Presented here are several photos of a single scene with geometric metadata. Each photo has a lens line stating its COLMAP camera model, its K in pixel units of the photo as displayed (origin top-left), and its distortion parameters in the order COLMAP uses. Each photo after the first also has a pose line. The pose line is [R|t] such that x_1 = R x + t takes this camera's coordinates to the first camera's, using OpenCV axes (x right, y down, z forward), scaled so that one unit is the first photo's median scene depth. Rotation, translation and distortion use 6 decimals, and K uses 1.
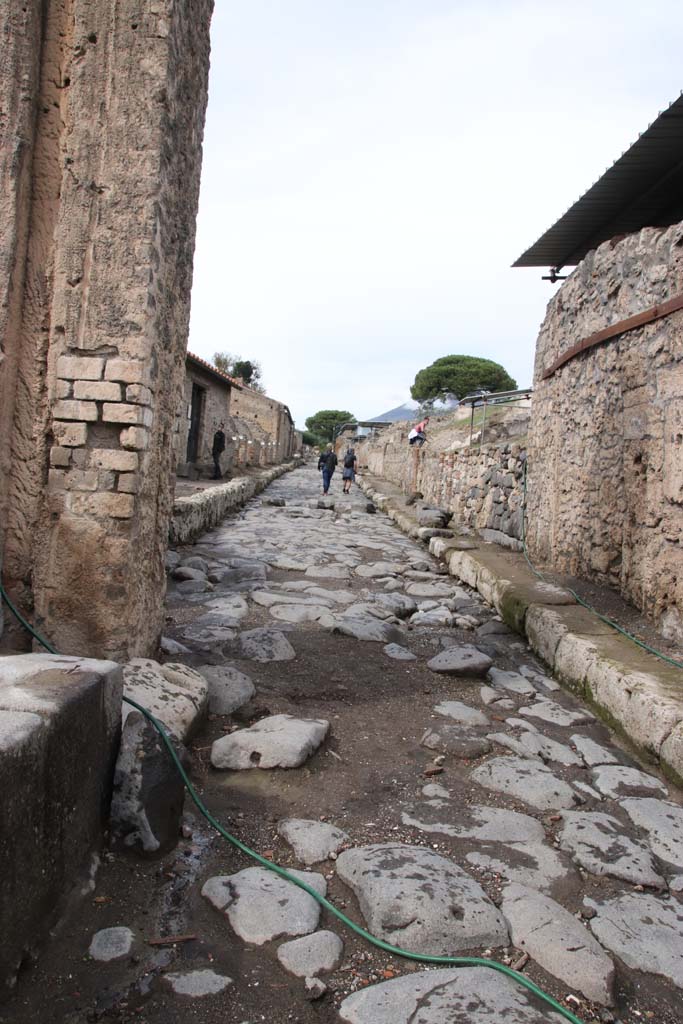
lens RADIAL K [[1284.4, 0, 341.5], [0, 1284.4, 512.0], [0, 0, 1]] dist [-0.025049, -0.015606]
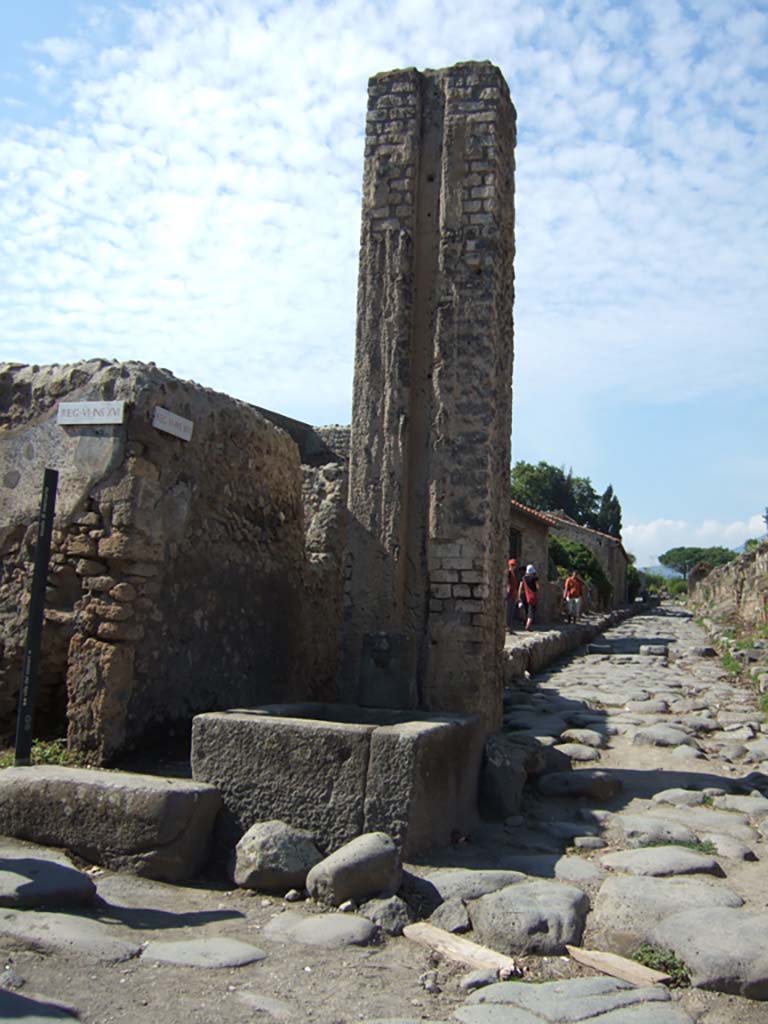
lens RADIAL K [[1828.4, 0, 384.0], [0, 1828.4, 512.0], [0, 0, 1]] dist [-0.034345, 0.012363]
pose [[0.981711, -0.060975, -0.180351, 0.134403], [0.043392, 0.994053, -0.099879, 0.064555], [0.185369, 0.090226, 0.978518, -1.229042]]
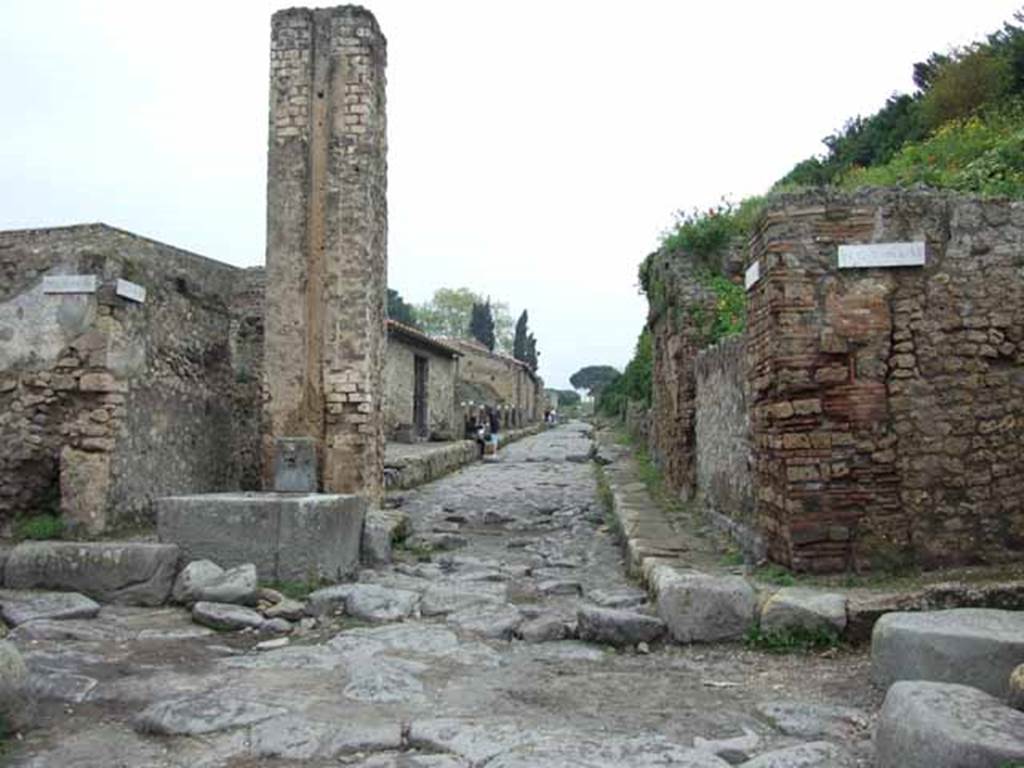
lens RADIAL K [[1828.4, 0, 512.0], [0, 1828.4, 420.9], [0, 0, 1]] dist [-0.034345, 0.012363]
pose [[0.993596, -0.082284, -0.077433, 0.318495], [0.078765, 0.995763, -0.047462, 0.127606], [0.081010, 0.041059, 0.995867, -2.013629]]
